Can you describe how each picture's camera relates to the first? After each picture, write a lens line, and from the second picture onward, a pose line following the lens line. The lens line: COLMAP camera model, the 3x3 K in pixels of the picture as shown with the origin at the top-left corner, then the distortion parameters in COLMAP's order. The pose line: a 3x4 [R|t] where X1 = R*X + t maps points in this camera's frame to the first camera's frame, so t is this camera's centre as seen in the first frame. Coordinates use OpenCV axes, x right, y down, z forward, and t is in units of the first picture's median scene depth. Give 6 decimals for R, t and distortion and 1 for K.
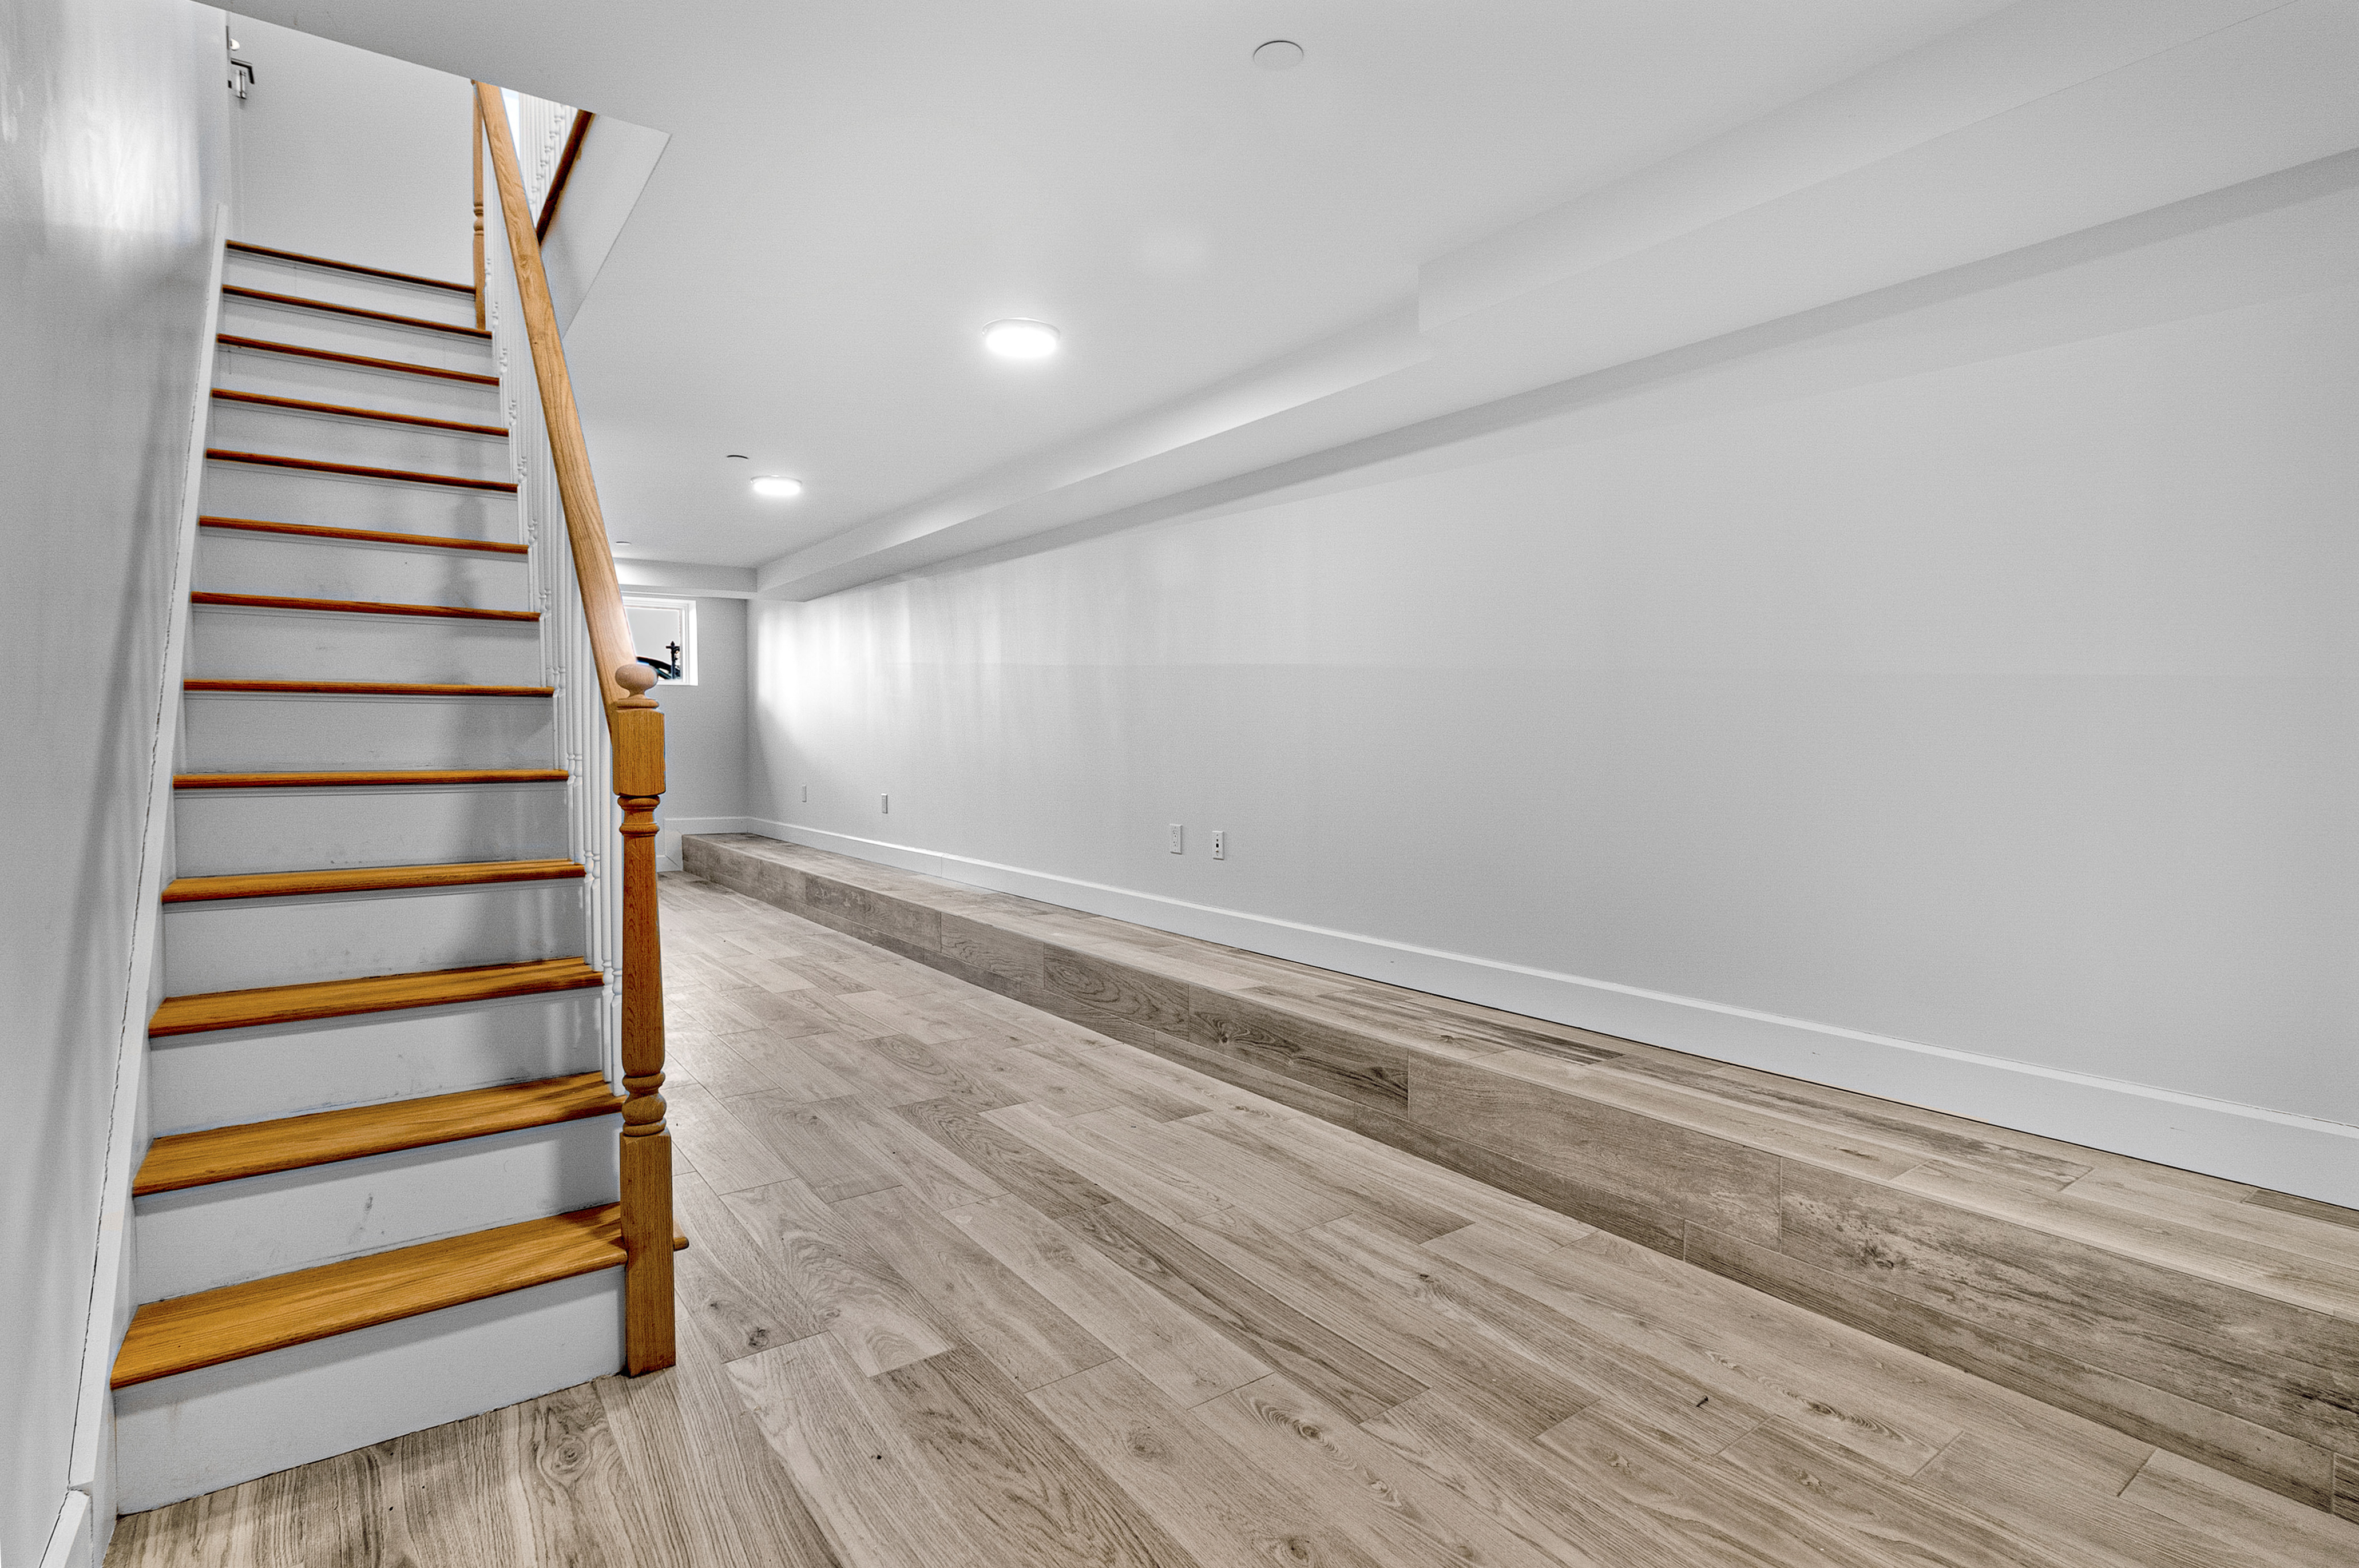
lens RADIAL K [[1091.9, 0, 1200.1], [0, 1091.9, 762.3], [0, 0, 1]] dist [-0.000808, -0.000078]
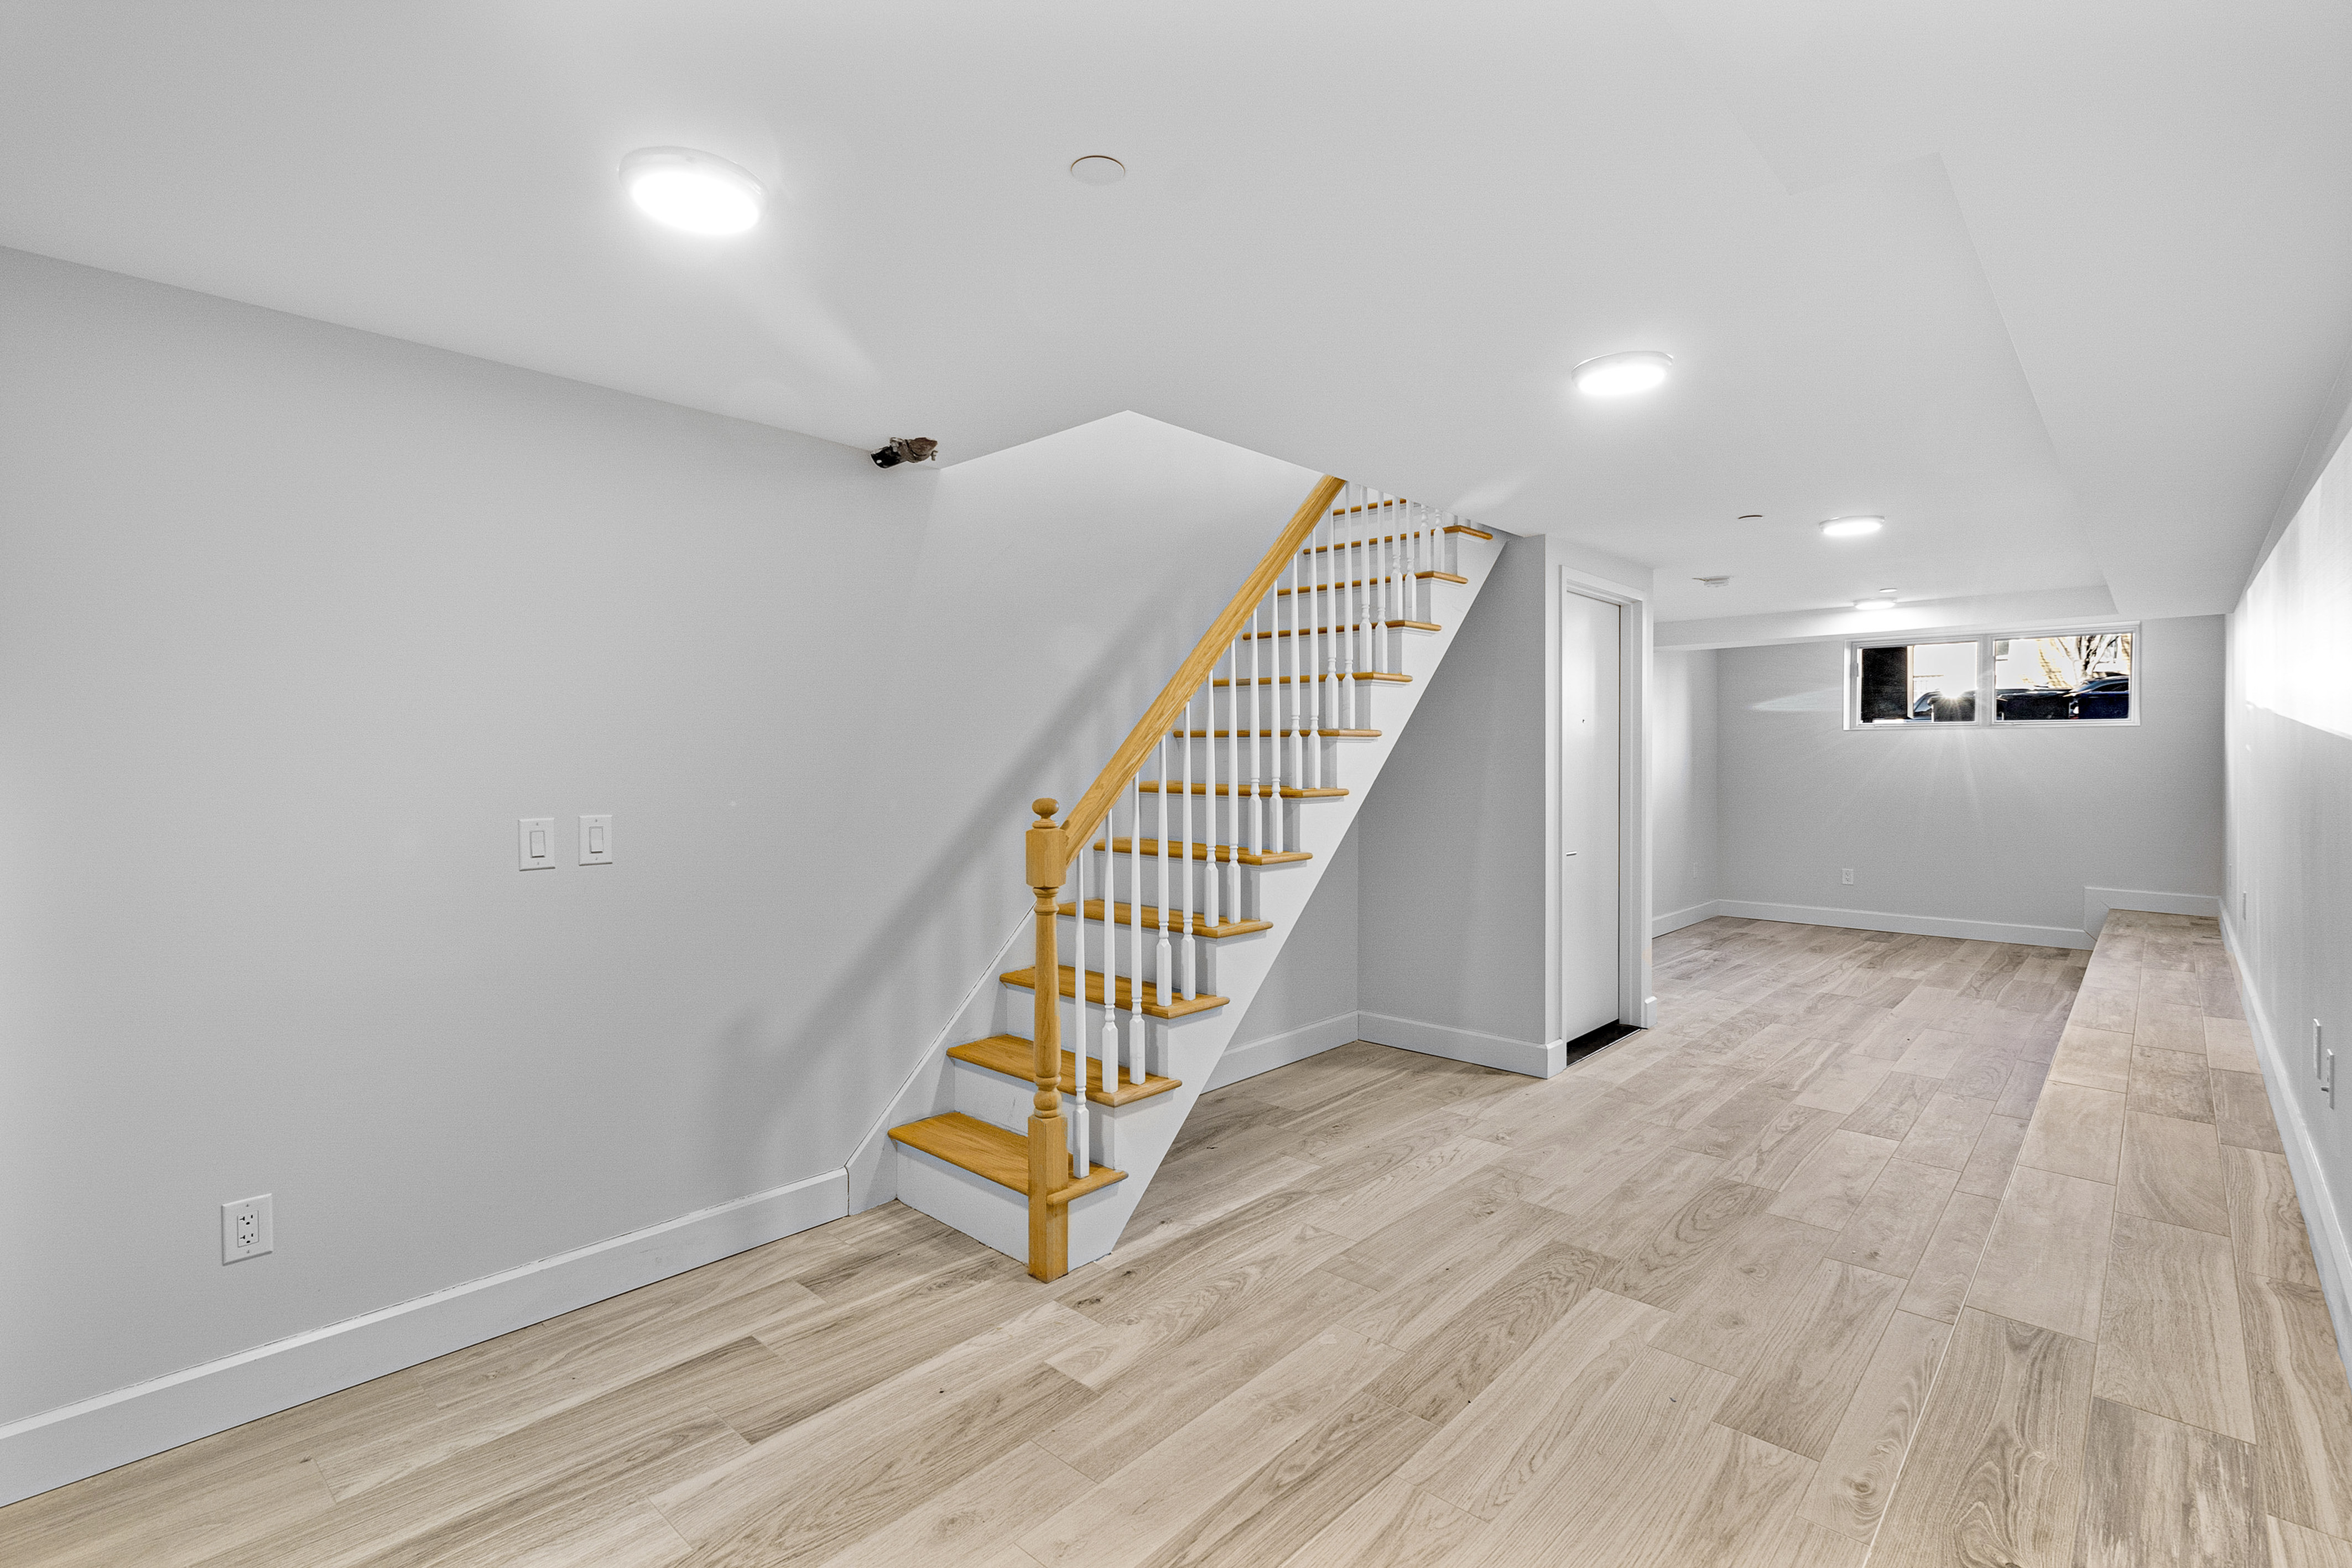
lens RADIAL K [[1088.7, 0, 1191.8], [0, 1088.7, 775.7], [0, 0, 1]] dist [-0.000808, -0.000078]
pose [[0.216036, 0.018498, -0.976210, 0.873221], [-0.025004, 0.999597, 0.013408, -0.128777], [0.976065, 0.021513, 0.216411, 0.795664]]
